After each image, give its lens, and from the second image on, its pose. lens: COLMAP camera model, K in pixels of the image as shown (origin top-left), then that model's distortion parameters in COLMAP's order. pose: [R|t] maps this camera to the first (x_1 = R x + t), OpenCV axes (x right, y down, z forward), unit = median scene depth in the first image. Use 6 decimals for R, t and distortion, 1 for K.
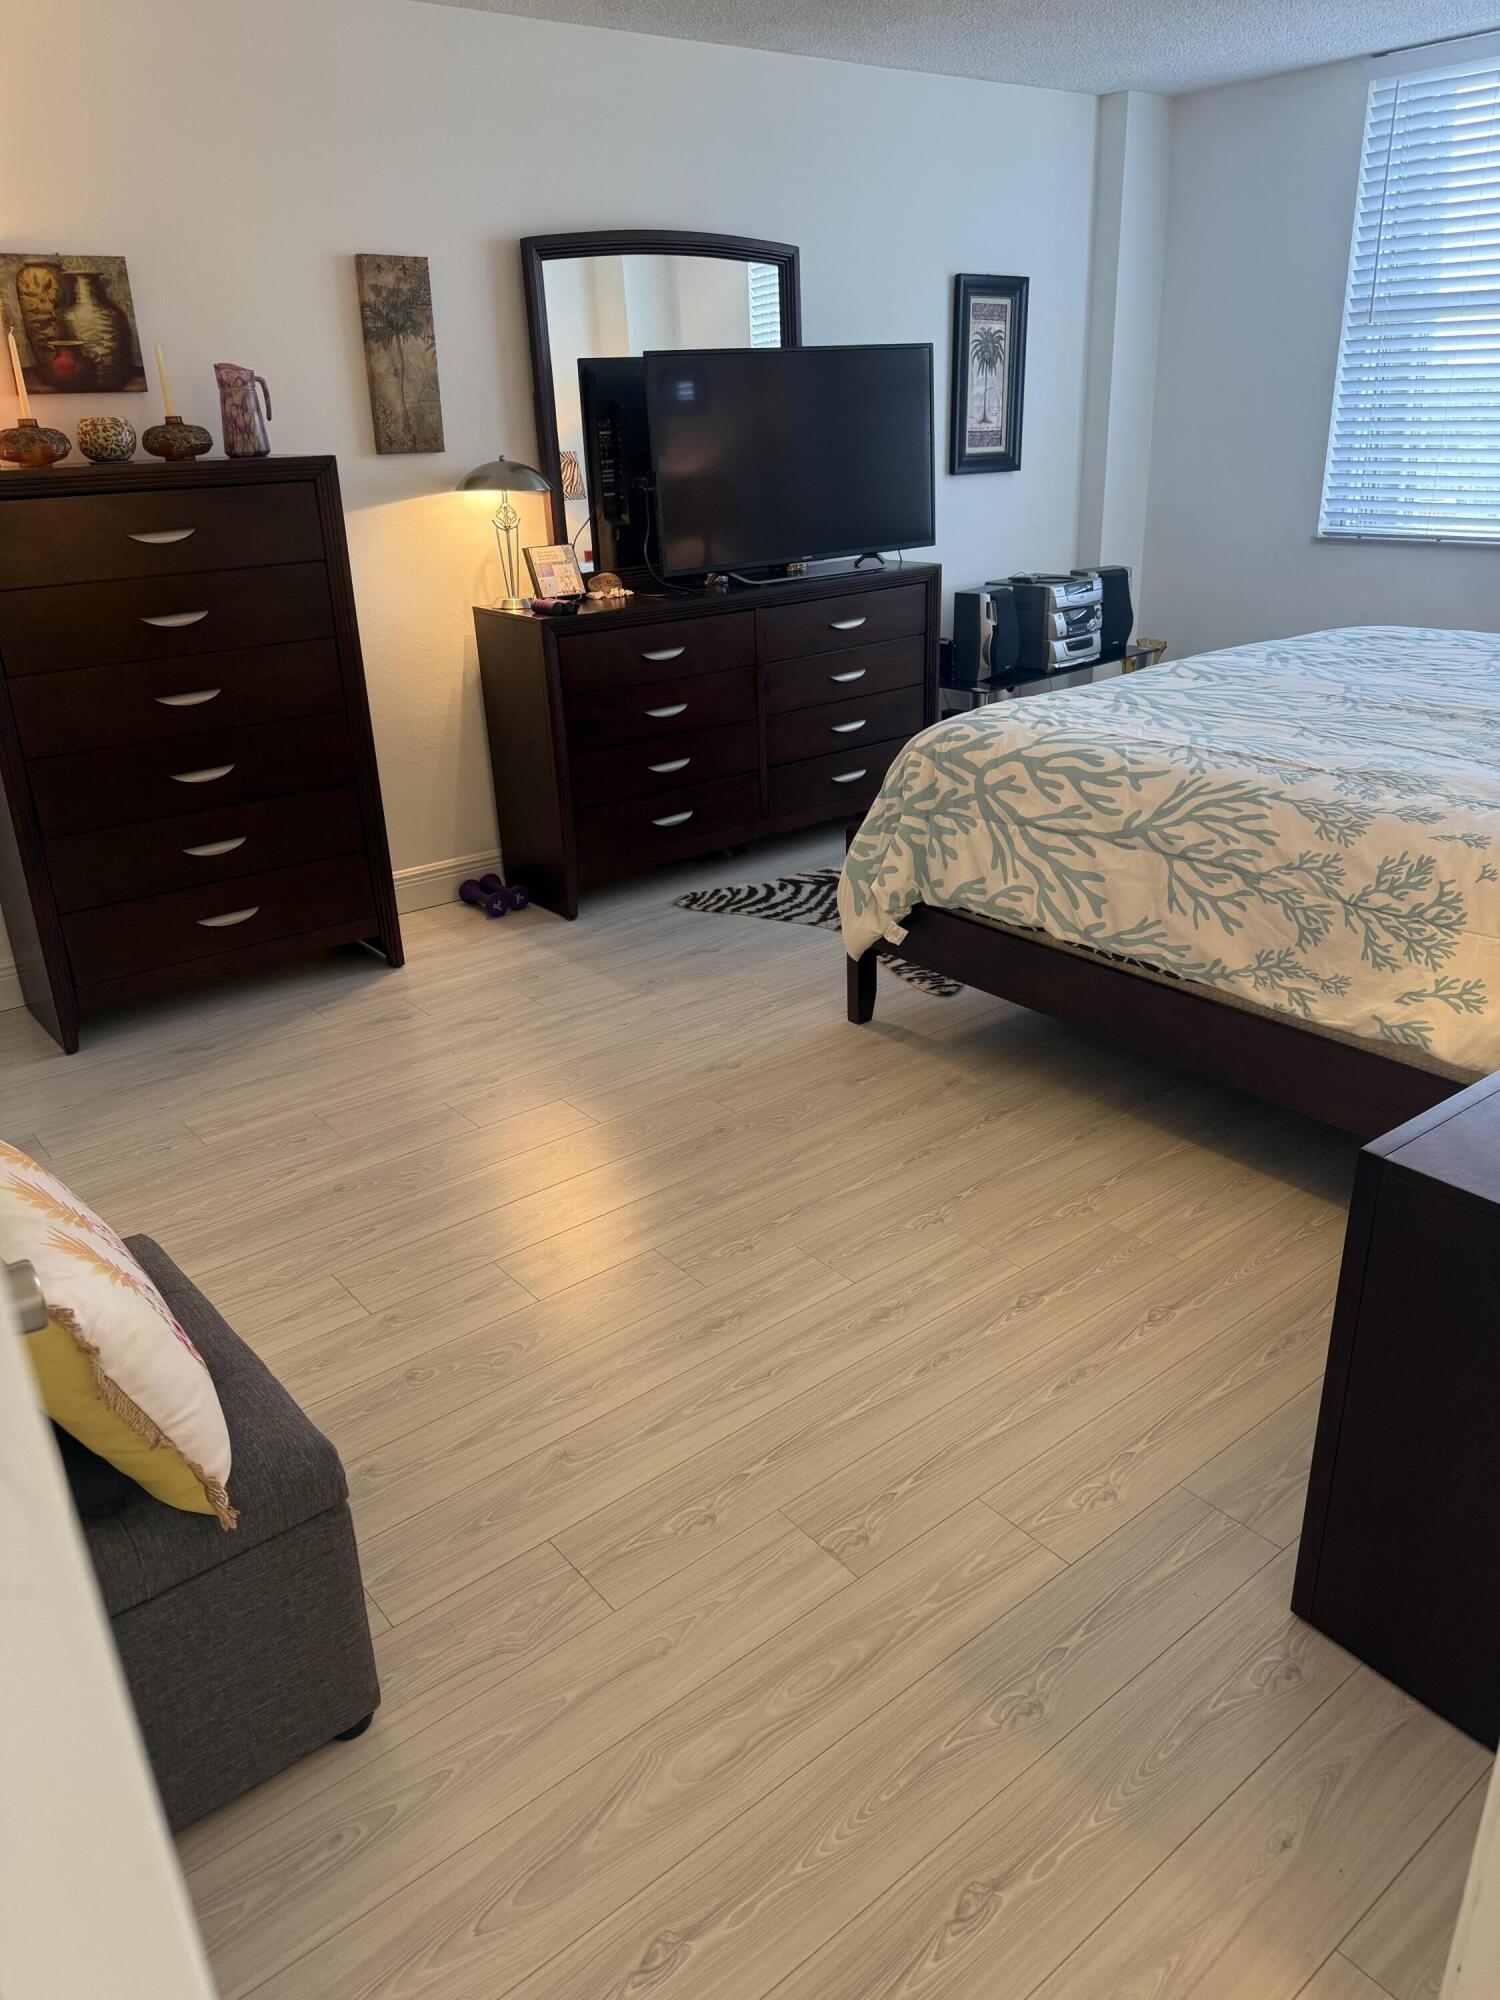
lens RADIAL K [[1403.8, 0, 743.4], [0, 1403.8, 1003.9], [0, 0, 1]] dist [-0.003696, -0.076099]
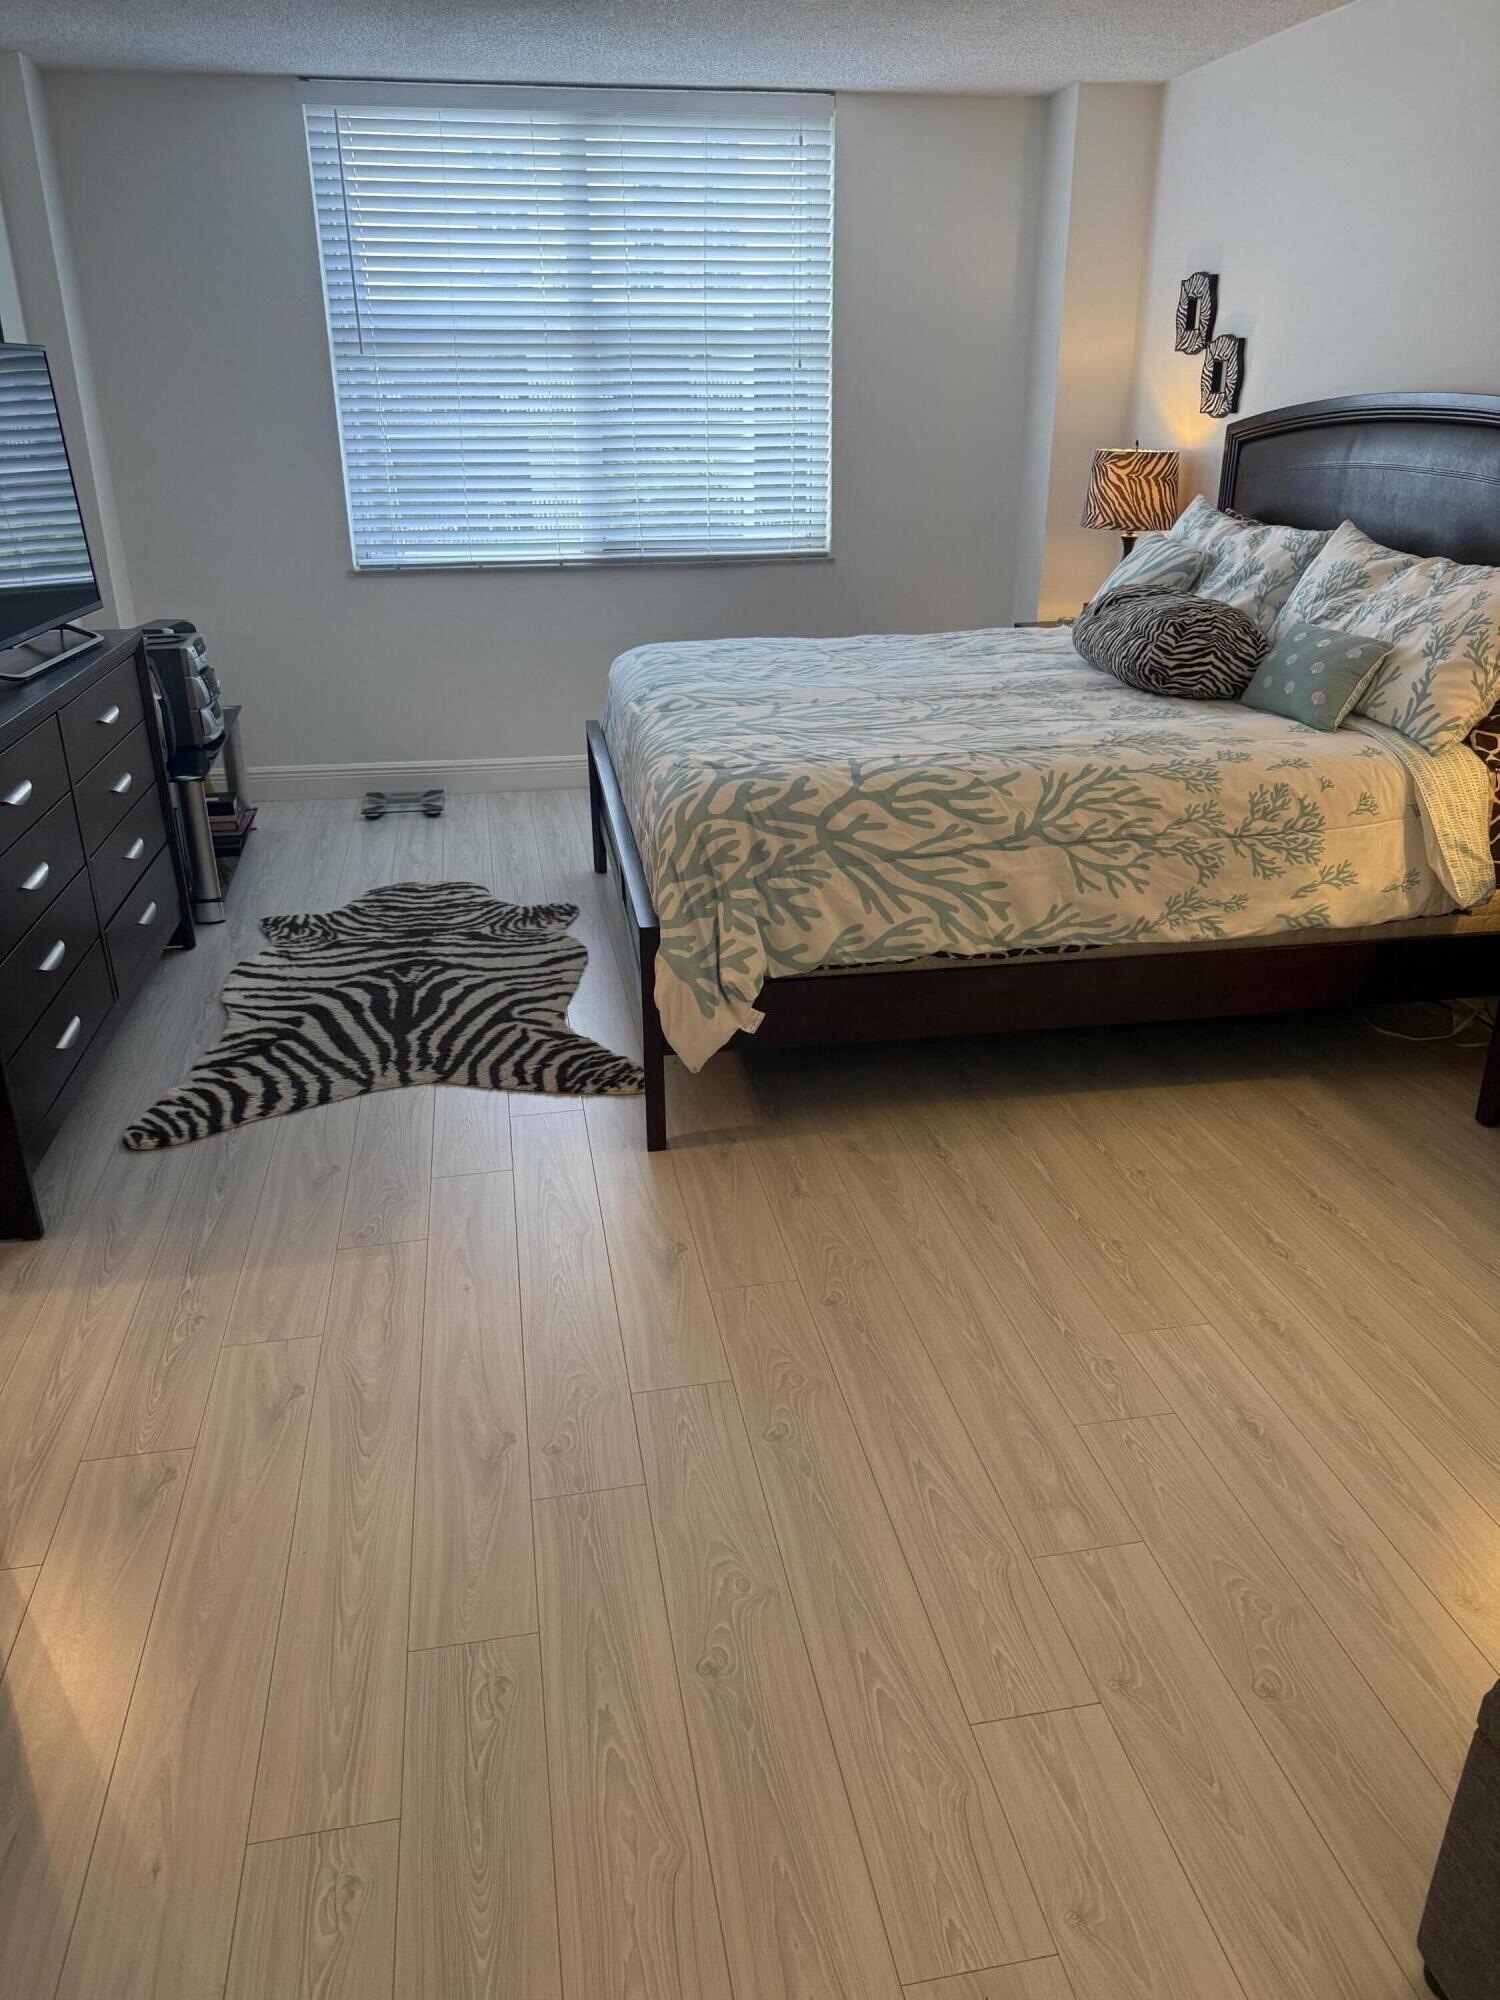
lens RADIAL K [[1379.1, 0, 754.0], [0, 1379.1, 964.3], [0, 0, 1]] dist [0.139289, -0.306416]
pose [[0.464404, -0.284155, 0.838800, -0.709498], [0.329551, 0.934560, 0.134139, -0.232789], [-0.822025, 0.214132, 0.527657, 0.622646]]
